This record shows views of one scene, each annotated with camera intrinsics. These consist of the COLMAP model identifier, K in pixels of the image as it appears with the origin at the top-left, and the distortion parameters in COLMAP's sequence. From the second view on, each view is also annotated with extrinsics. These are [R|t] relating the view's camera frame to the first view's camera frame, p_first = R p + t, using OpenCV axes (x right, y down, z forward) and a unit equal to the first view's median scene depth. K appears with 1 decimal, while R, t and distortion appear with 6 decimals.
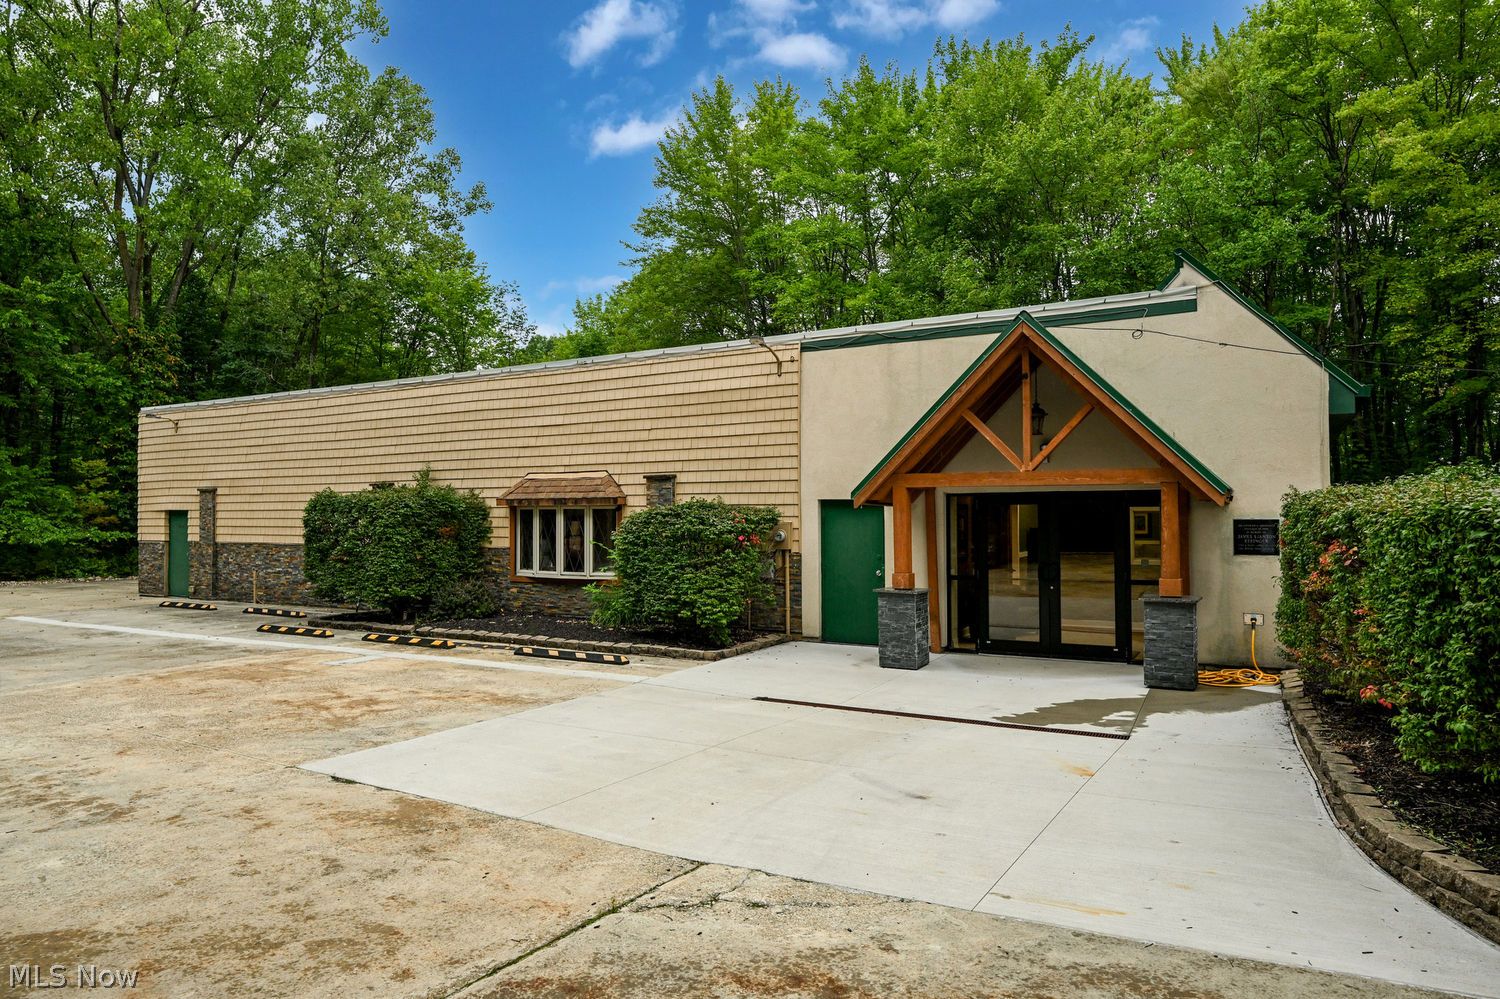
lens RADIAL K [[920.9, 0, 751.2], [0, 920.9, 502.0], [0, 0, 1]] dist [-0.002899, -0.000815]
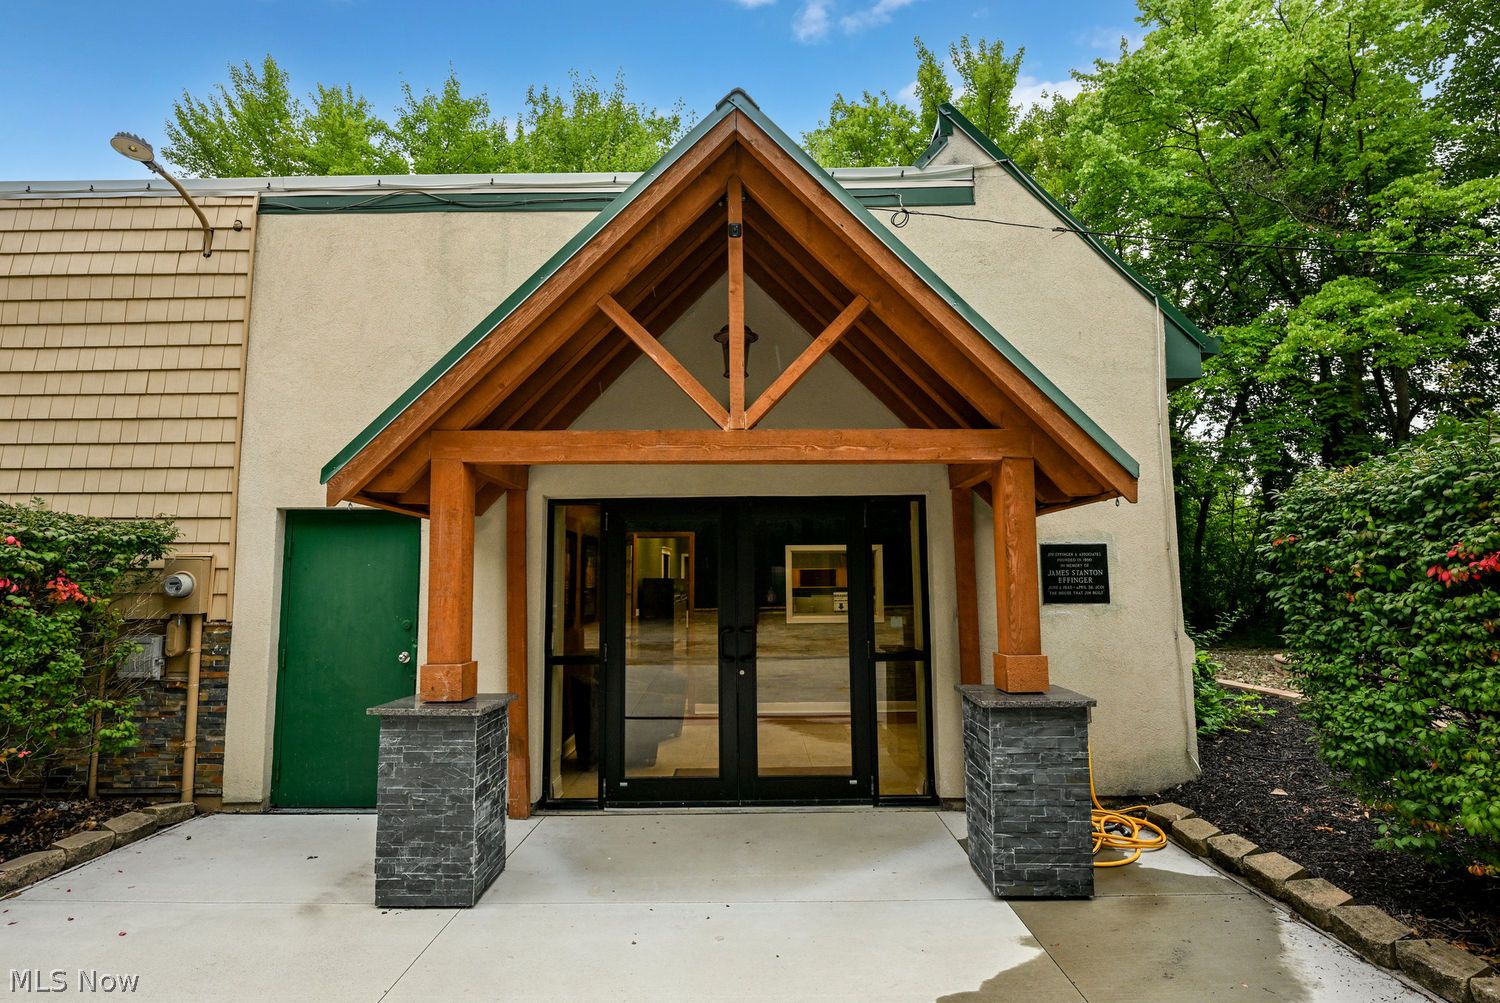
lens RADIAL K [[742.2, 0, 748.3], [0, 742.2, 503.8], [0, 0, 1]] dist [-0.002938, 0.000068]
pose [[0.873553, 0.046333, 0.484519, 0.098861], [-0.002719, 0.995908, -0.090333, 0.029352], [-0.486722, 0.077593, 0.870104, 0.534505]]
